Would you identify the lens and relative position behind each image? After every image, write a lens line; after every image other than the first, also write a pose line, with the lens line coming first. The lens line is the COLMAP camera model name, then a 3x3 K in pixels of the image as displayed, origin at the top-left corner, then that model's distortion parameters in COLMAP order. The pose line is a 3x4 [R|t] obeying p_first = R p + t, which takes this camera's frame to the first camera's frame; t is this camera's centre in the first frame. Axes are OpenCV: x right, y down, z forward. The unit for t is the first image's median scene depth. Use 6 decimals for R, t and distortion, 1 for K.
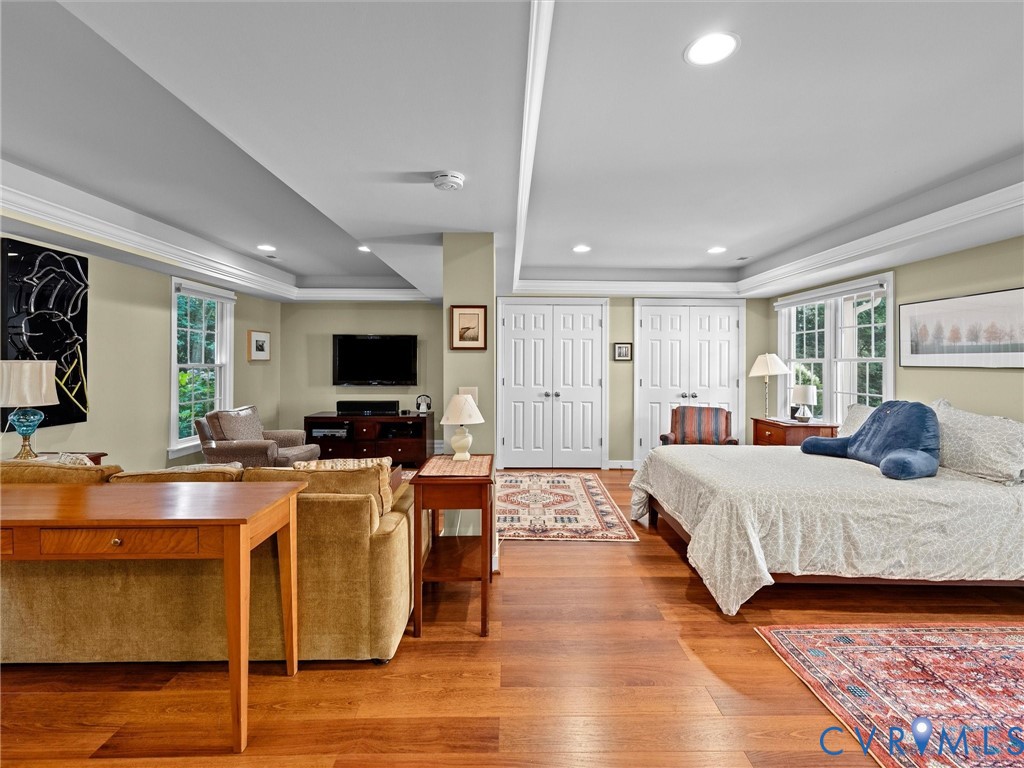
lens RADIAL K [[408.3, 0, 510.7], [0, 408.3, 373.7], [0, 0, 1]] dist [0.000393, -0.000129]
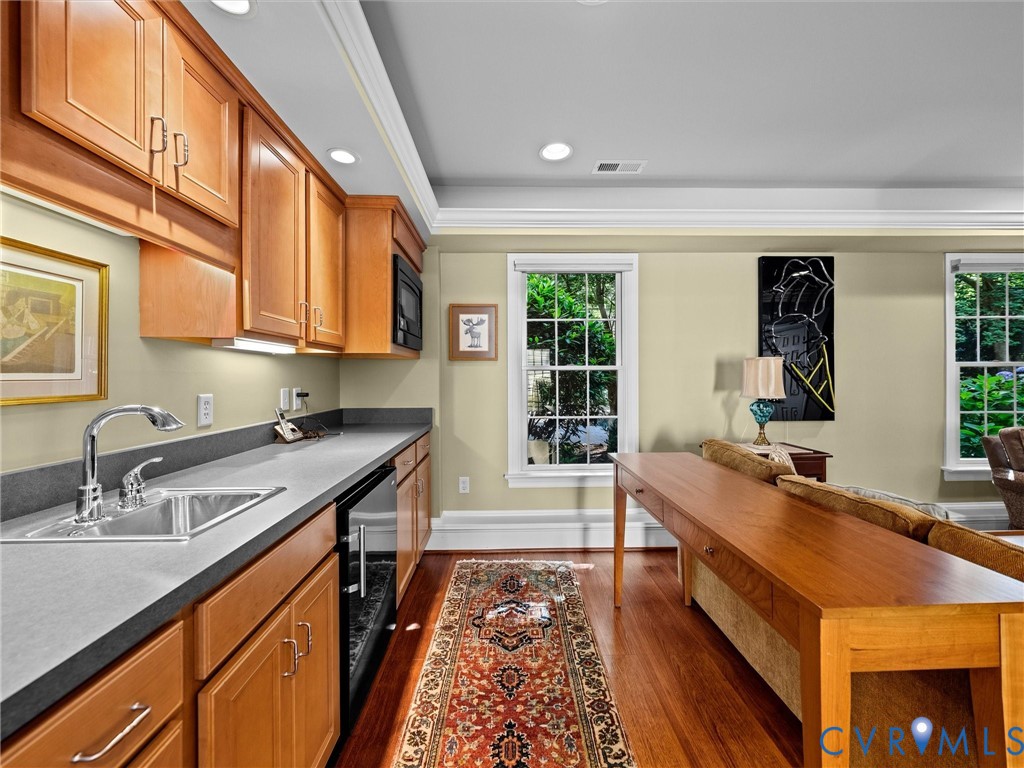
lens RADIAL K [[408.3, 0, 511.5], [0, 408.3, 374.7], [0, 0, 1]] dist [0.000393, -0.000129]
pose [[-0.001879, -0.011053, -0.999937, -0.039947], [-0.005998, 0.999921, -0.011041, 0.021196], [0.999980, 0.005977, -0.001946, 0.219599]]
